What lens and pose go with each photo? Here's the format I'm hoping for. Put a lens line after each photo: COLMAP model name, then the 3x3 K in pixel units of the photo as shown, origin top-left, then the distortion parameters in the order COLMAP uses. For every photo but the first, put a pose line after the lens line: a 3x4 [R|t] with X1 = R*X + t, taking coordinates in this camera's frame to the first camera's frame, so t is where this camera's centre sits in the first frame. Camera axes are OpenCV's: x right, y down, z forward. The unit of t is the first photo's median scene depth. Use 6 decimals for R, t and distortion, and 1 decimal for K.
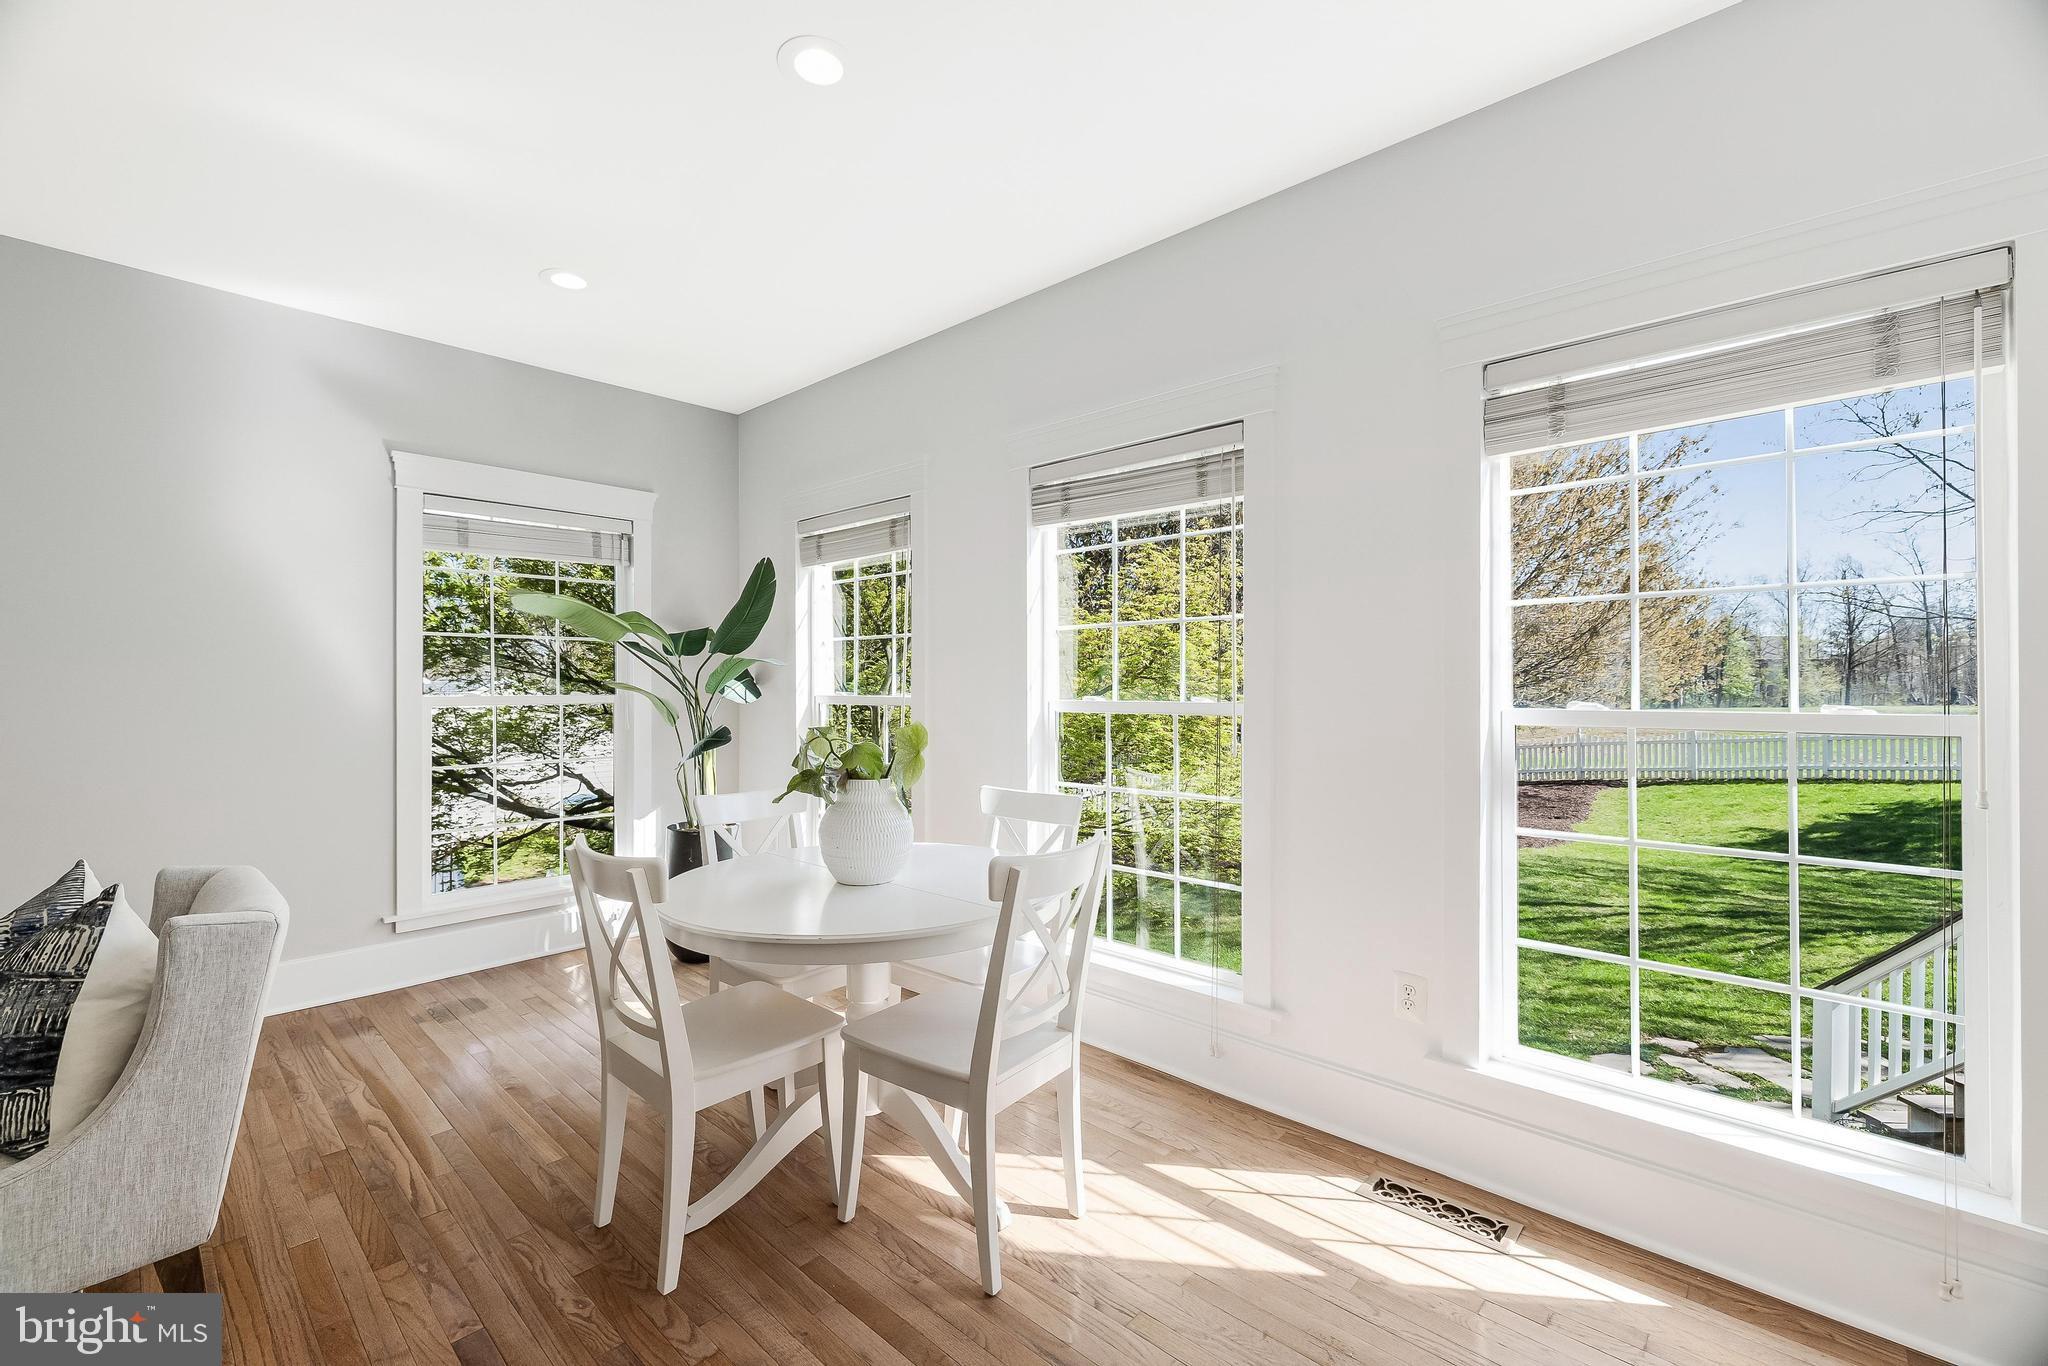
lens RADIAL K [[850.9, 0, 1019.2], [0, 850.9, 688.0], [0, 0, 1]] dist [0.000817, -0.000637]
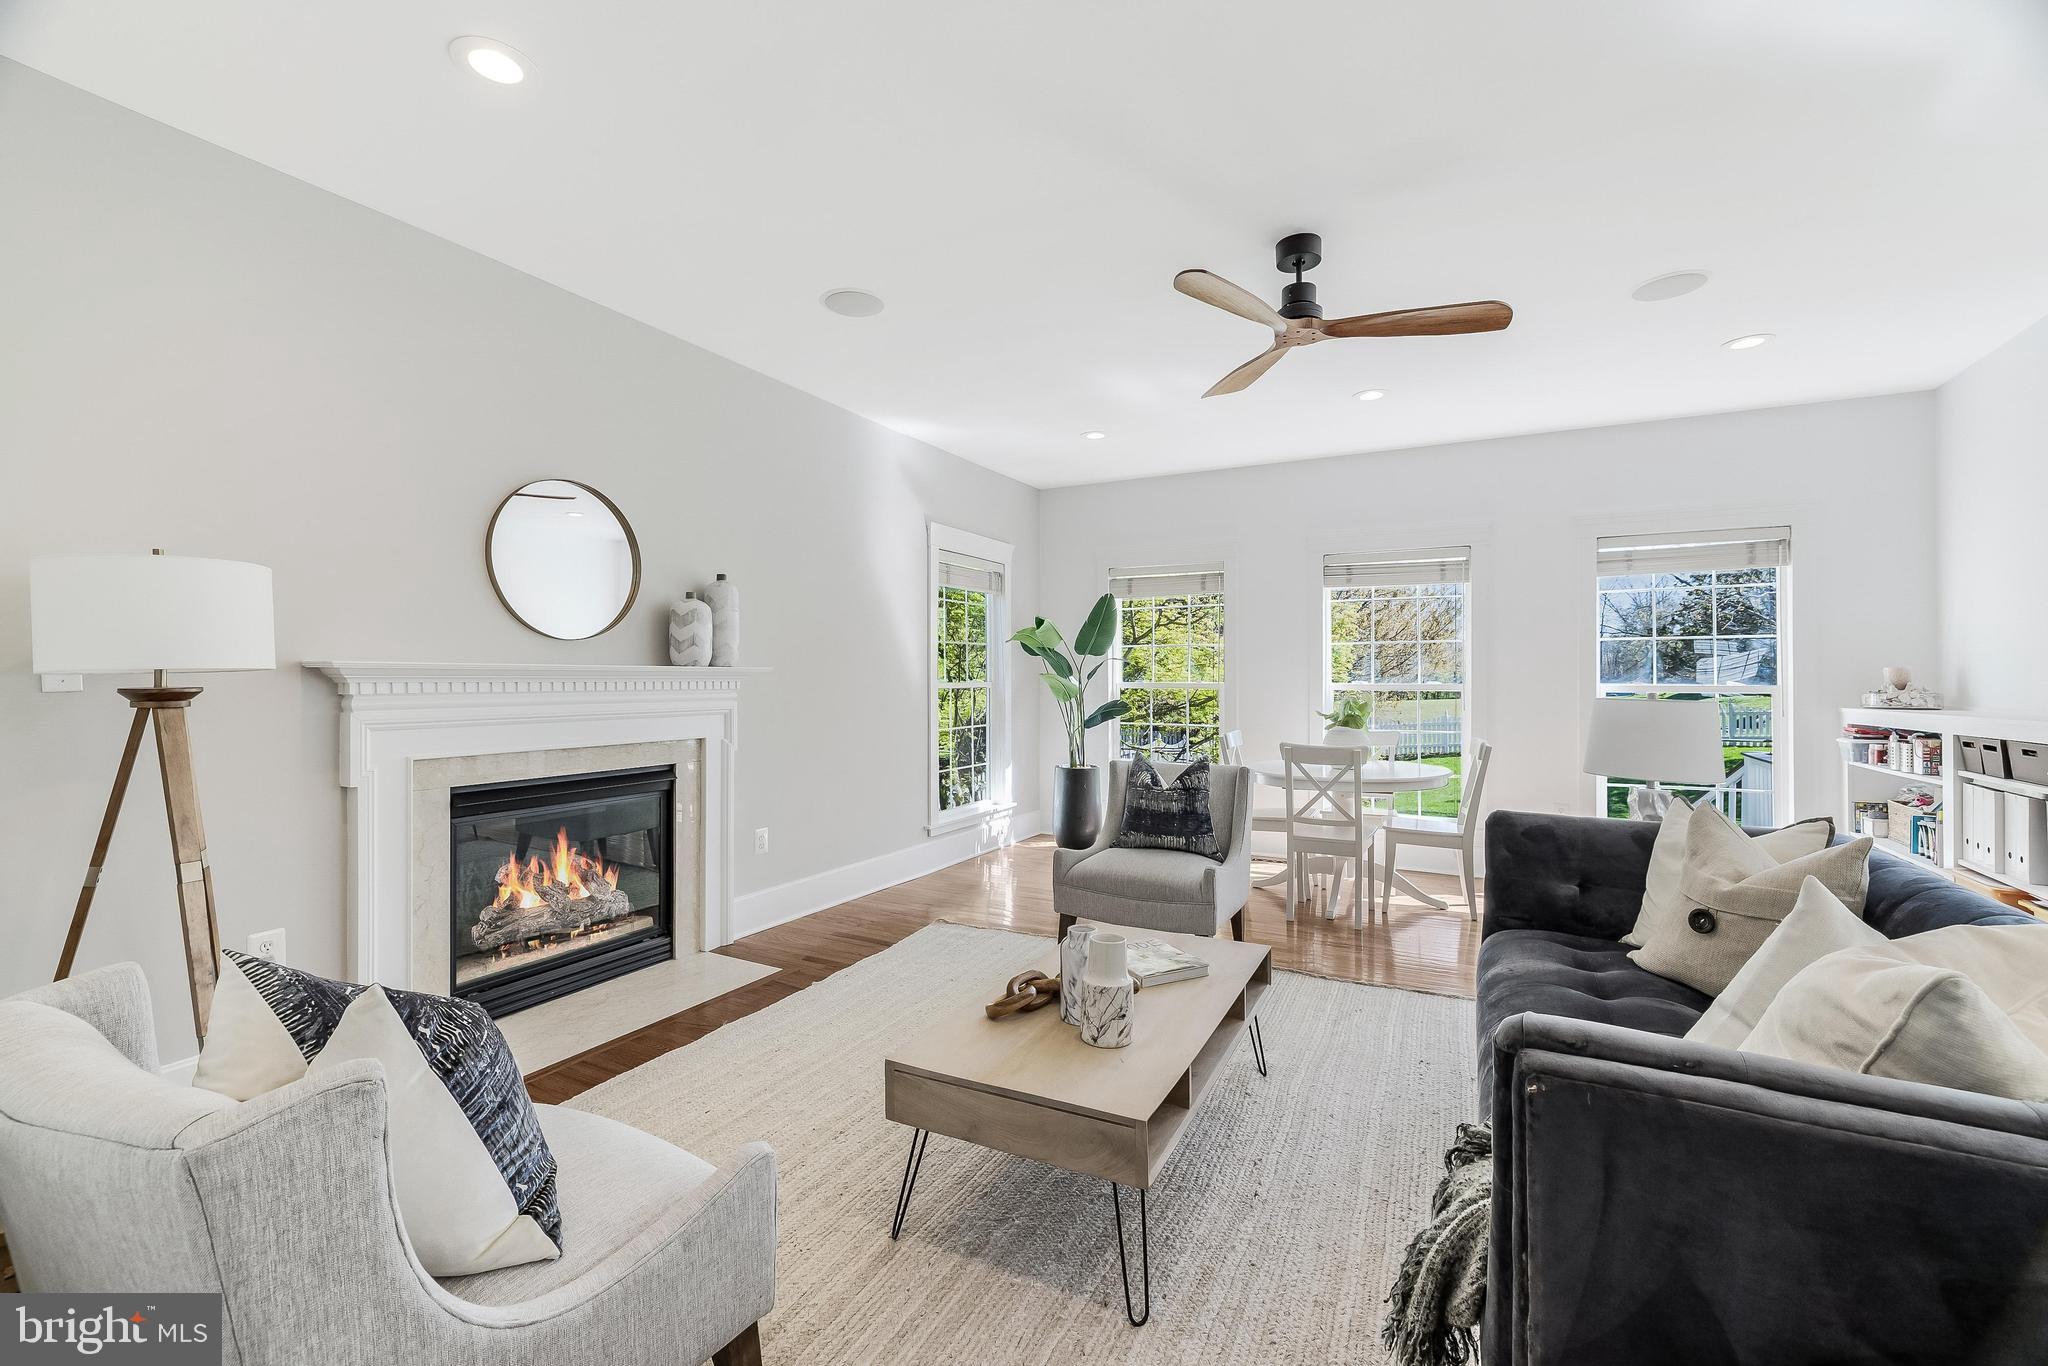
lens RADIAL K [[850.9, 0, 1015.3], [0, 850.9, 684.7], [0, 0, 1]] dist [0.000817, -0.000637]
pose [[0.965956, 0.006159, 0.258632, -1.070831], [-0.006964, 0.999973, 0.002194, 0.015914], [-0.258611, -0.003921, 0.965973, -0.560815]]
